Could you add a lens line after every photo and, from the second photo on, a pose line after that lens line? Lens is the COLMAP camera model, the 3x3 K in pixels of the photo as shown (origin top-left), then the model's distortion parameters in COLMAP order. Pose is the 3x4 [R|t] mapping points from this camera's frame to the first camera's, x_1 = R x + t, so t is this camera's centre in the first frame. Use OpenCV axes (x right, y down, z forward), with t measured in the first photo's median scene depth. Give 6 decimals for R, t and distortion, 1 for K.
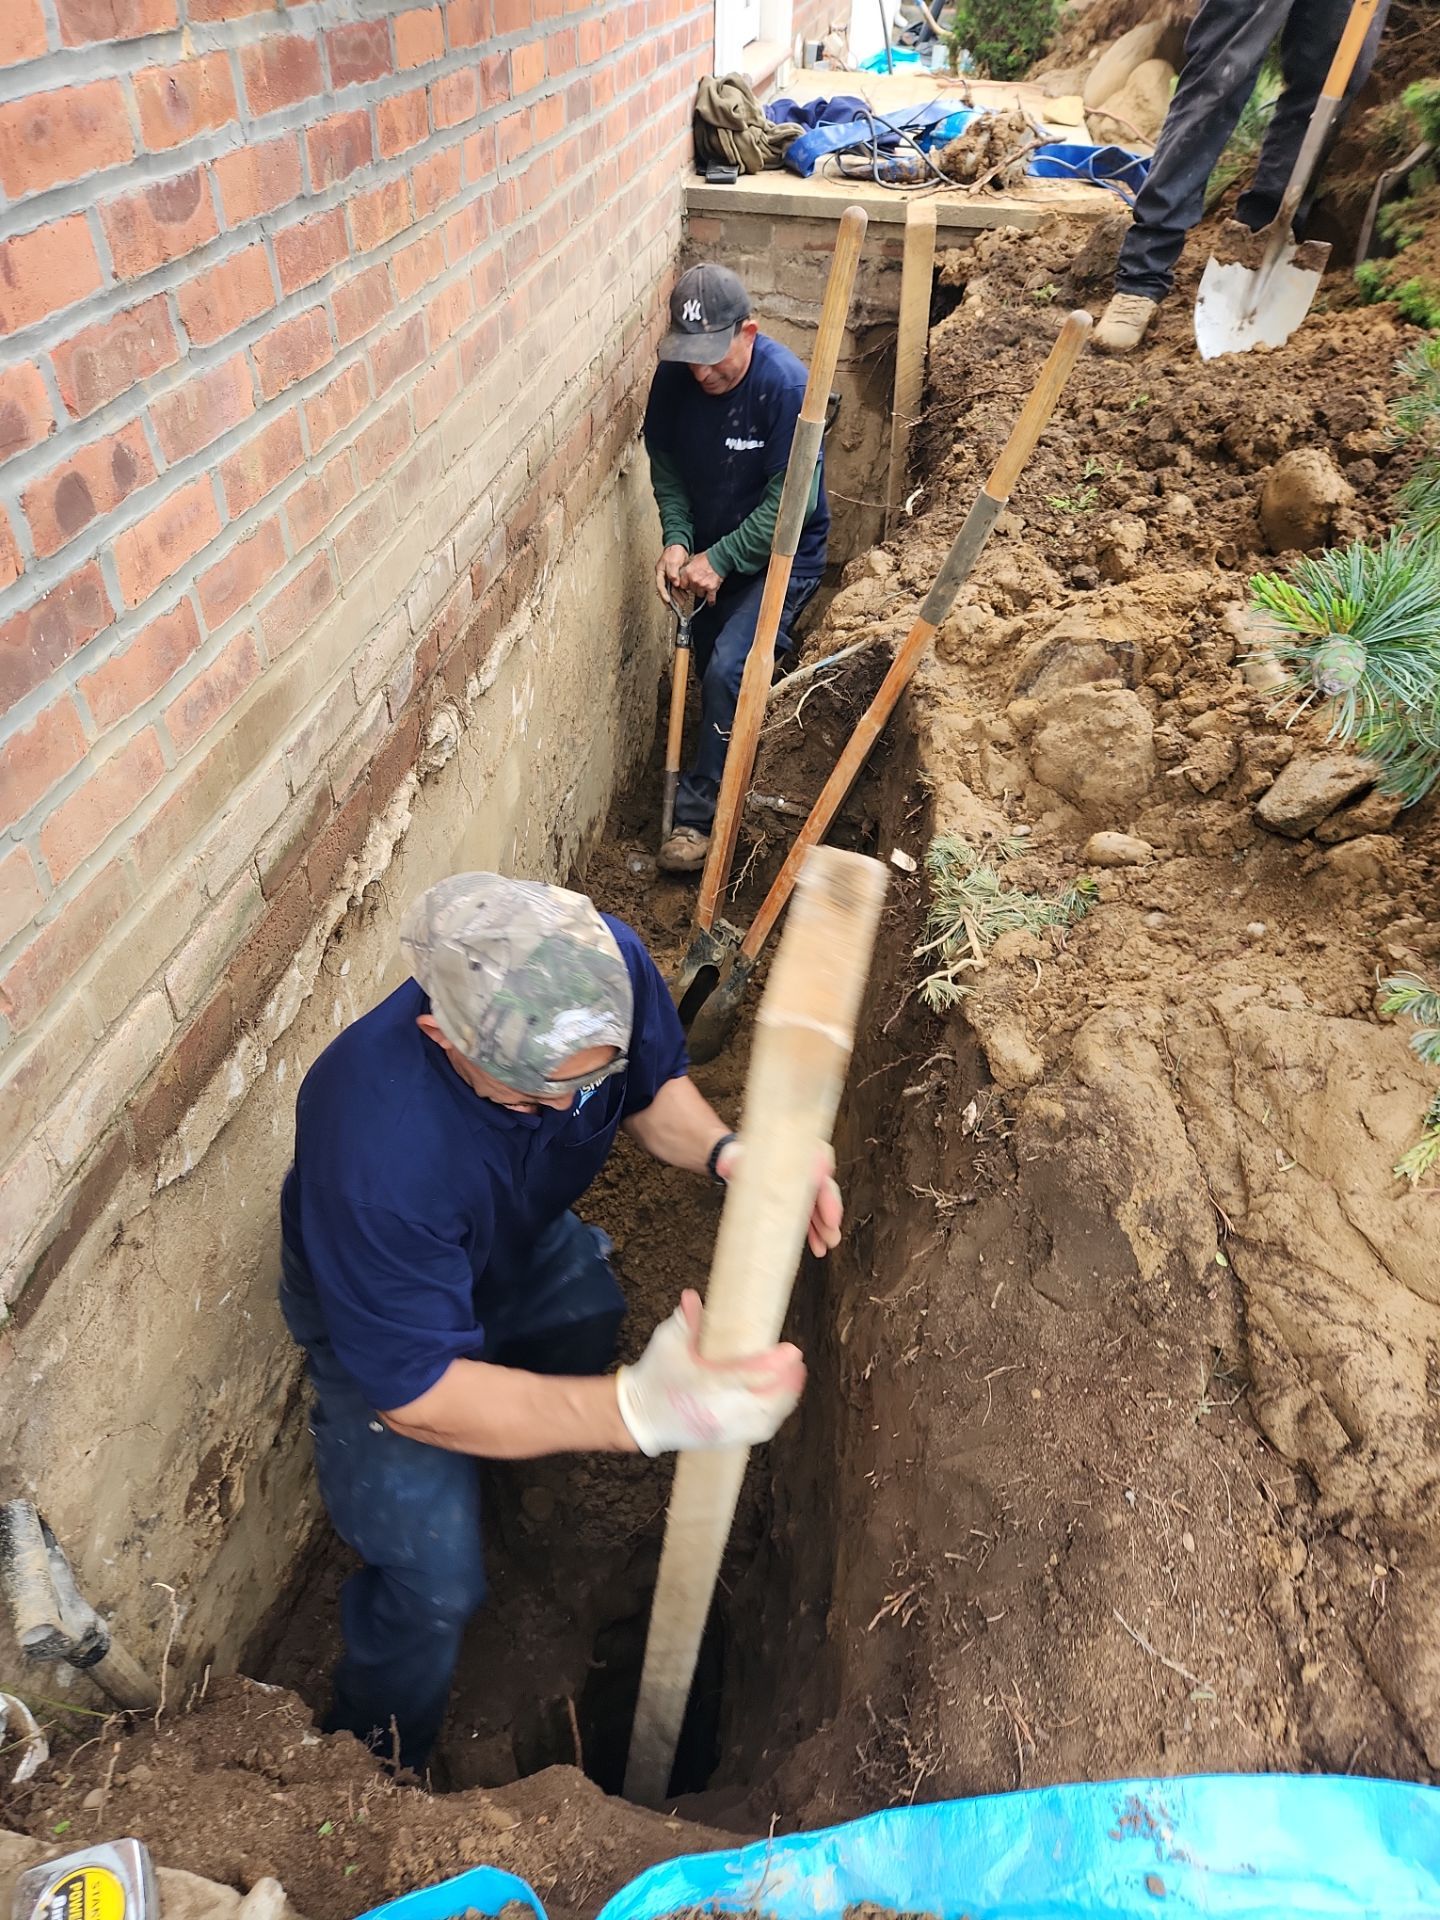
lens RADIAL K [[1234.3, 0, 751.6], [0, 1234.3, 954.3], [0, 0, 1]] dist [0.073365, -0.062132]
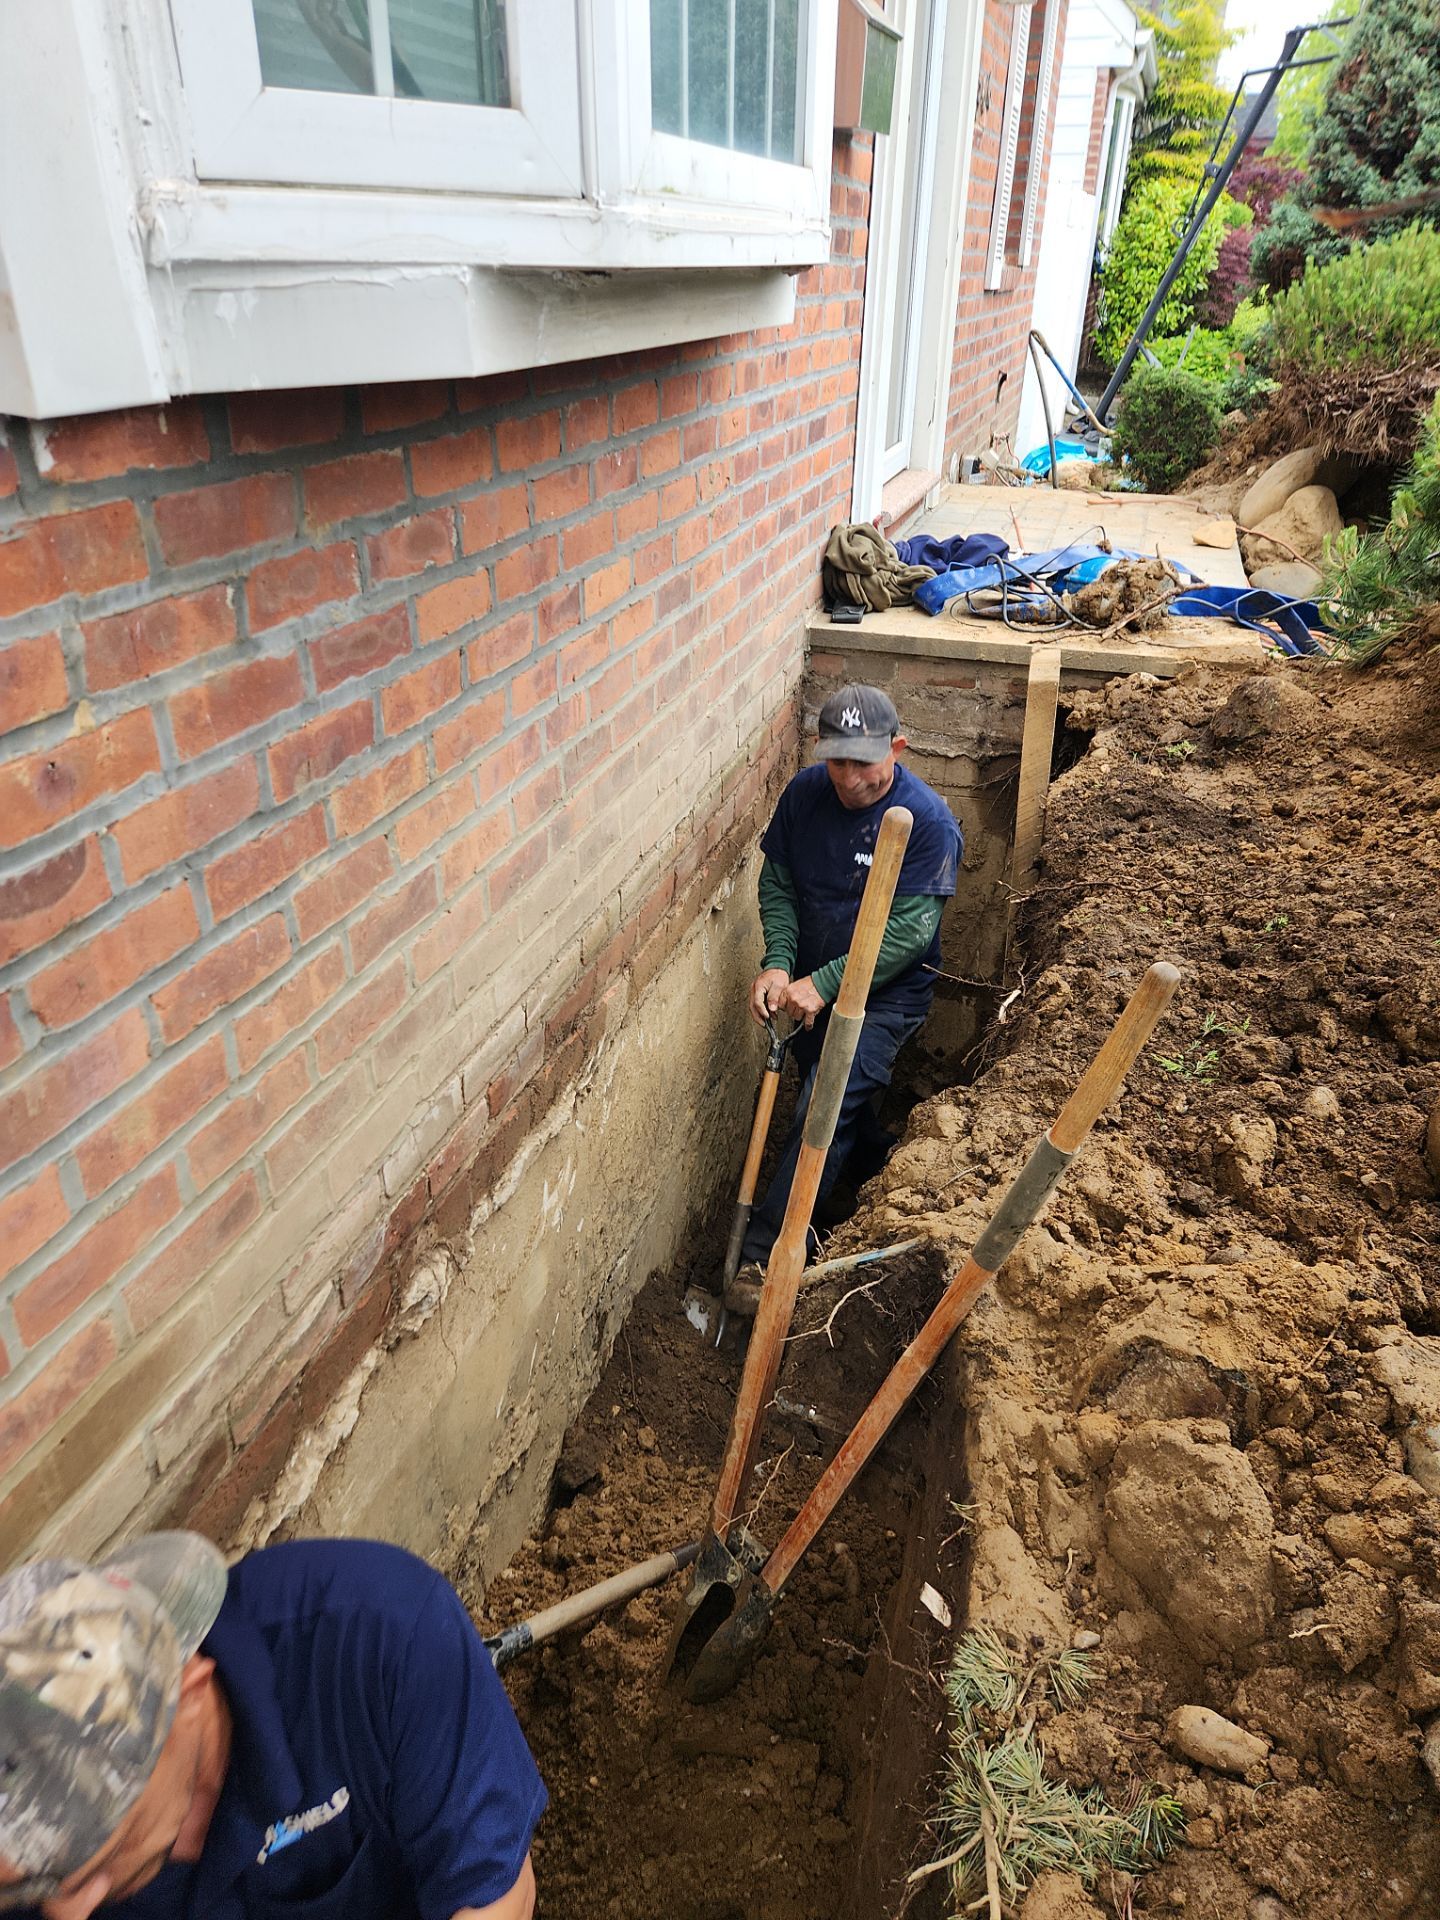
lens RADIAL K [[1234.3, 0, 751.6], [0, 1234.3, 954.3], [0, 0, 1]] dist [0.073365, -0.062132]
pose [[0.989075, 0.051067, -0.138282, 0.083215], [-0.078066, 0.977188, -0.197507, -0.255297], [0.125042, 0.206144, 0.970499, 0.148018]]
